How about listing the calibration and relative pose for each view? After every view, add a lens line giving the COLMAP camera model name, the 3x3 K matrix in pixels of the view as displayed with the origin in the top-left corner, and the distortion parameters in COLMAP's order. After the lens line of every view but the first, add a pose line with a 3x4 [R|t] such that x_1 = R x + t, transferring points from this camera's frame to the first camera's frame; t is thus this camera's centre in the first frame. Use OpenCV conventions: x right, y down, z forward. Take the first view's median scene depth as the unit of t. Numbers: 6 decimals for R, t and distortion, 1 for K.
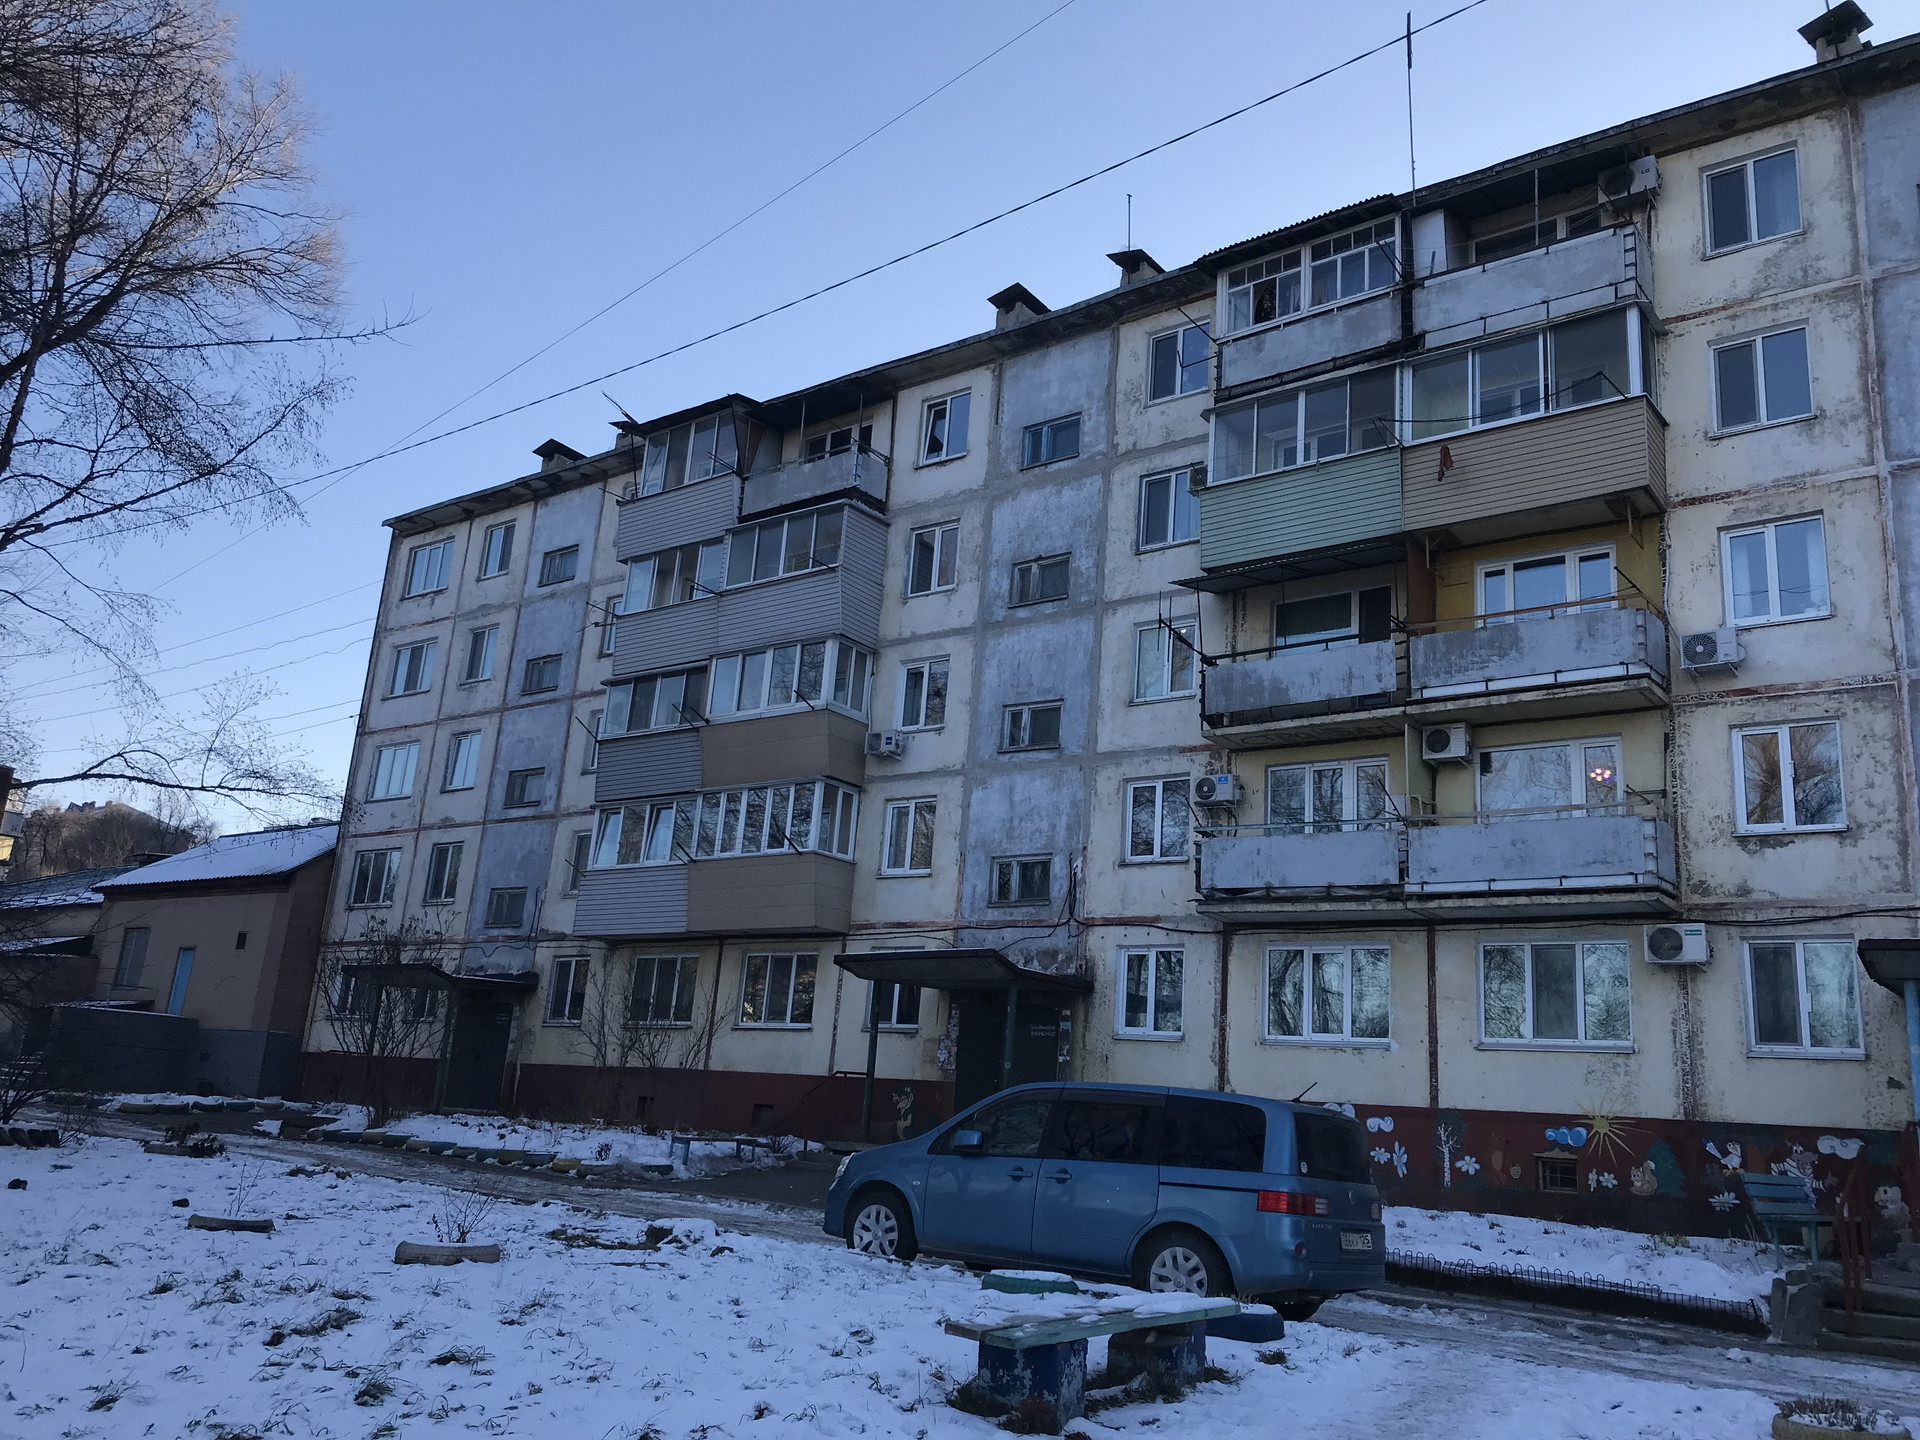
lens RADIAL K [[1566.4, 0, 944.6], [0, 1566.4, 721.6], [0, 0, 1]] dist [0.019058, -0.012325]
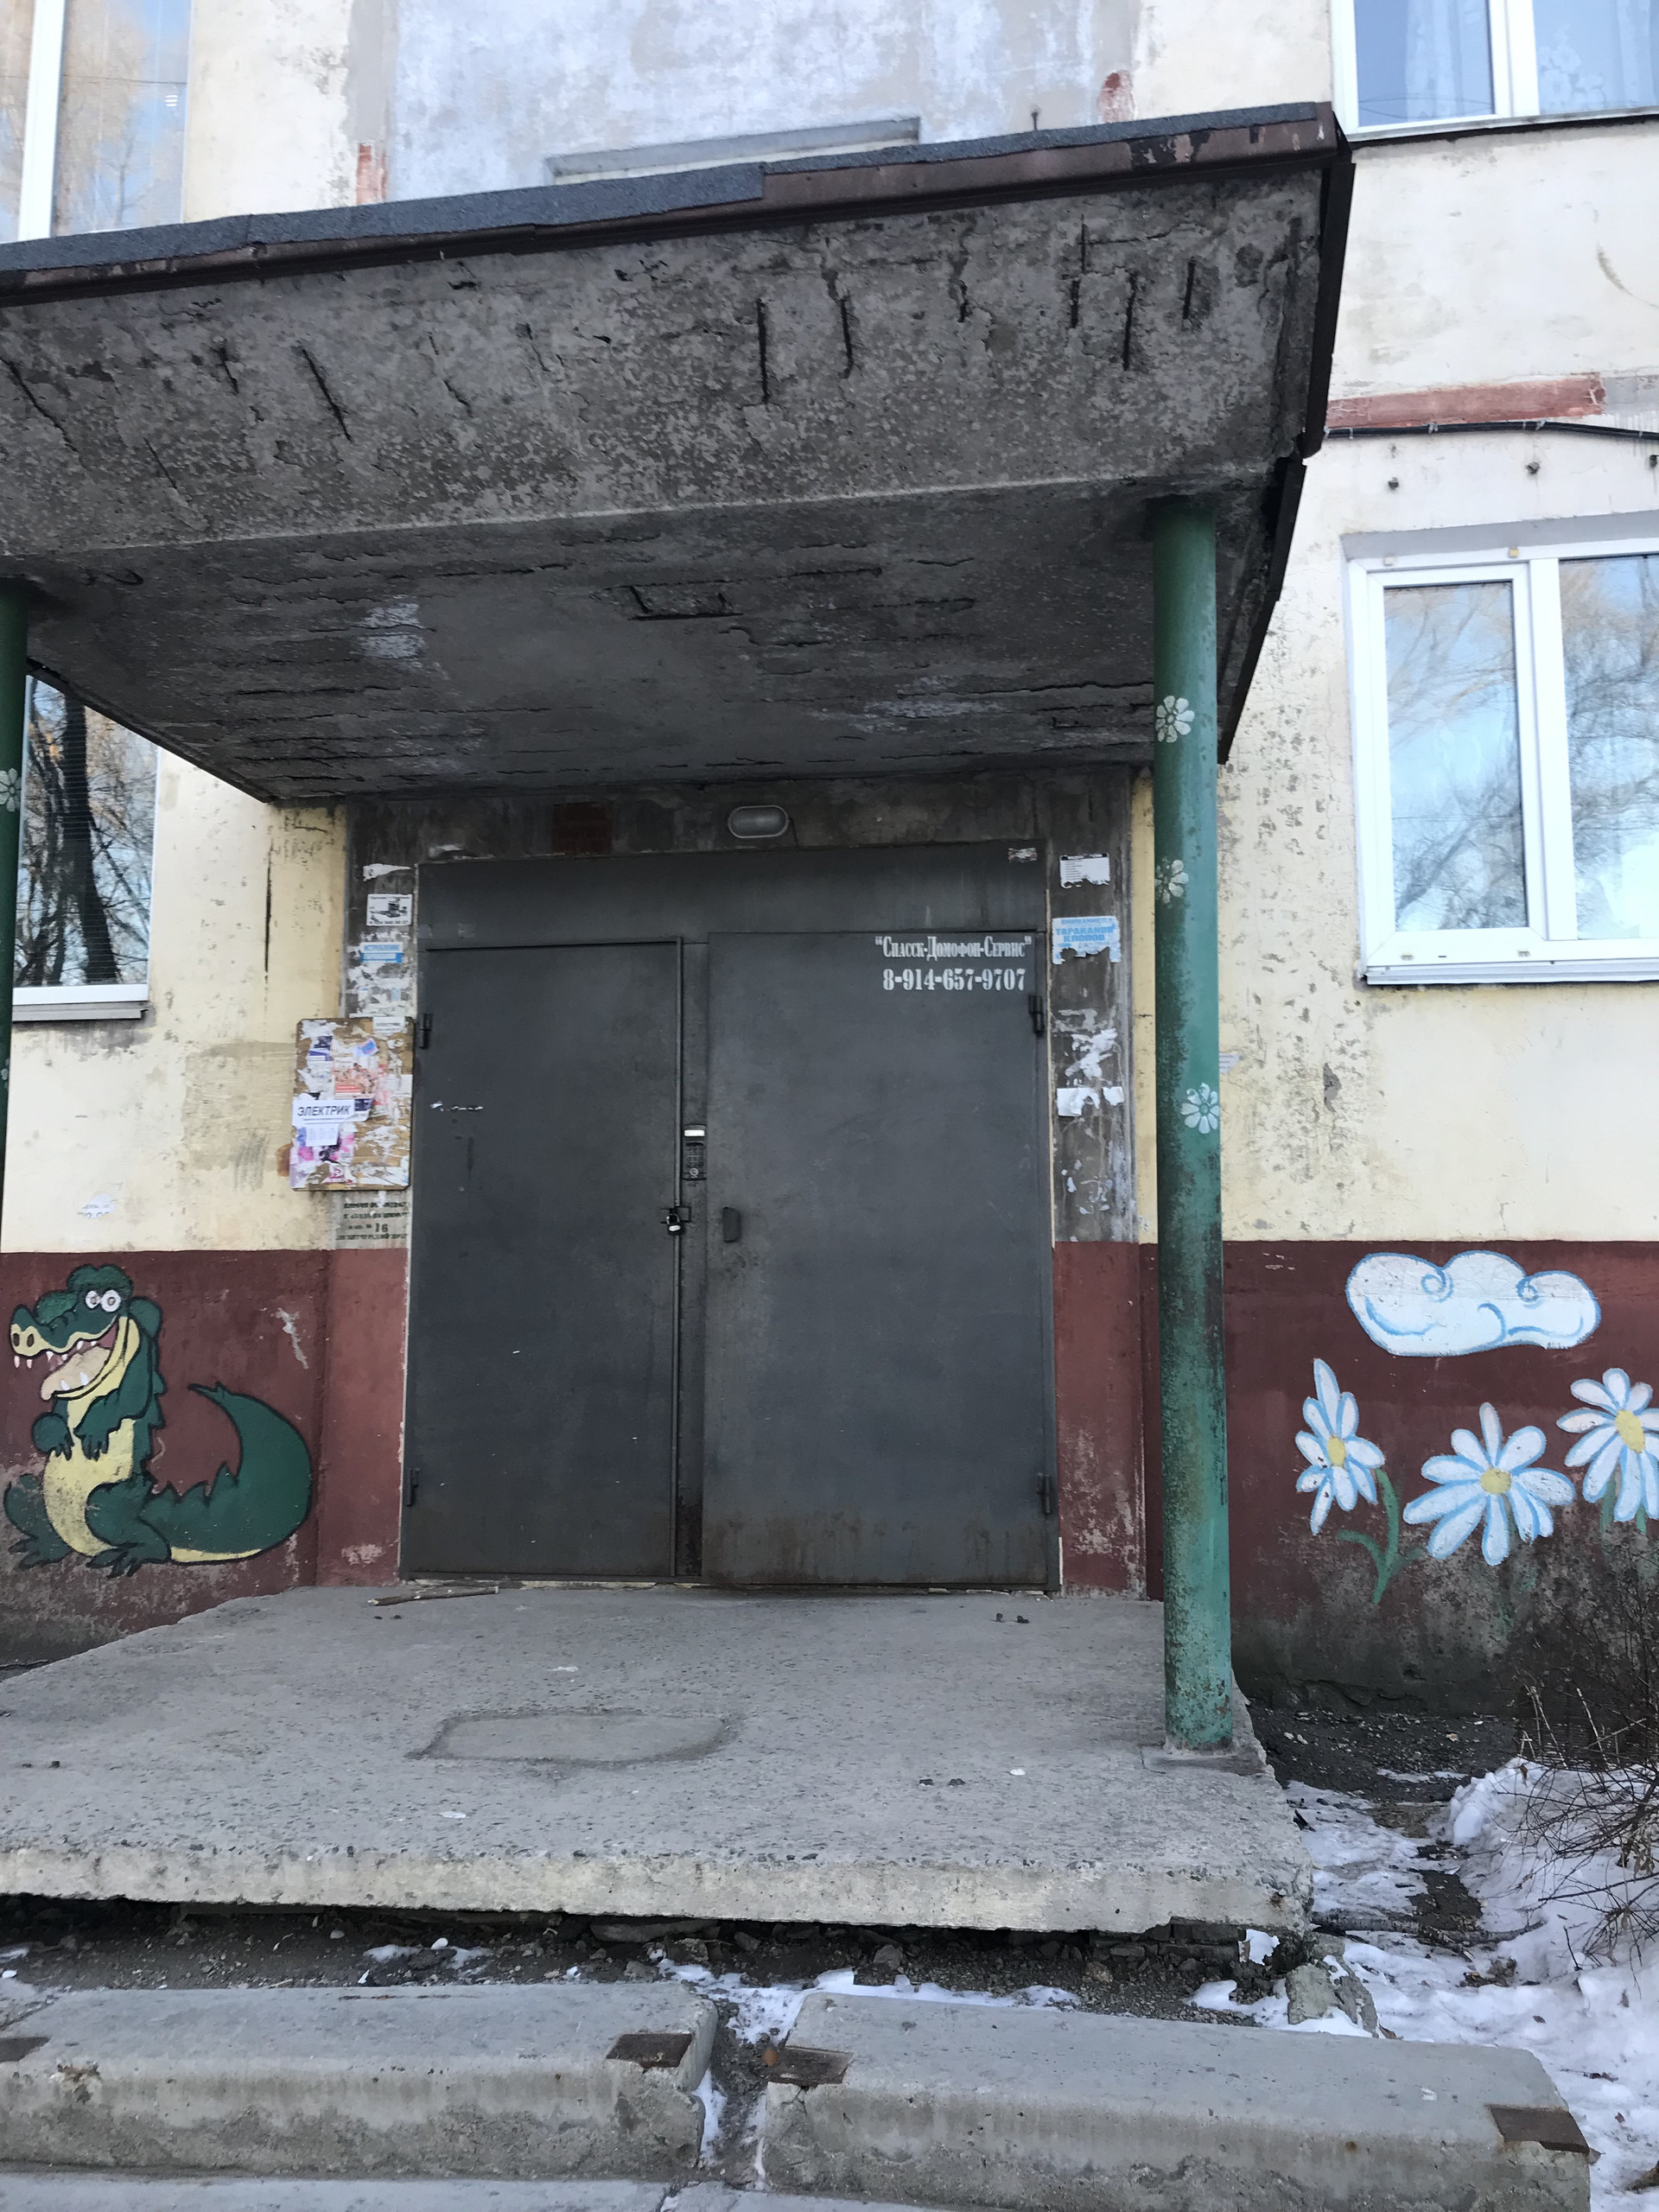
lens RADIAL K [[1804.6, 0, 822.5], [0, 1804.6, 1089.2], [0, 0, 1]] dist [0.019058, -0.012325]
pose [[0.859437, -0.017488, 0.510943, -0.062541], [-0.062645, 0.988281, 0.139198, 0.173090], [-0.507389, -0.151640, 0.848270, 0.774676]]
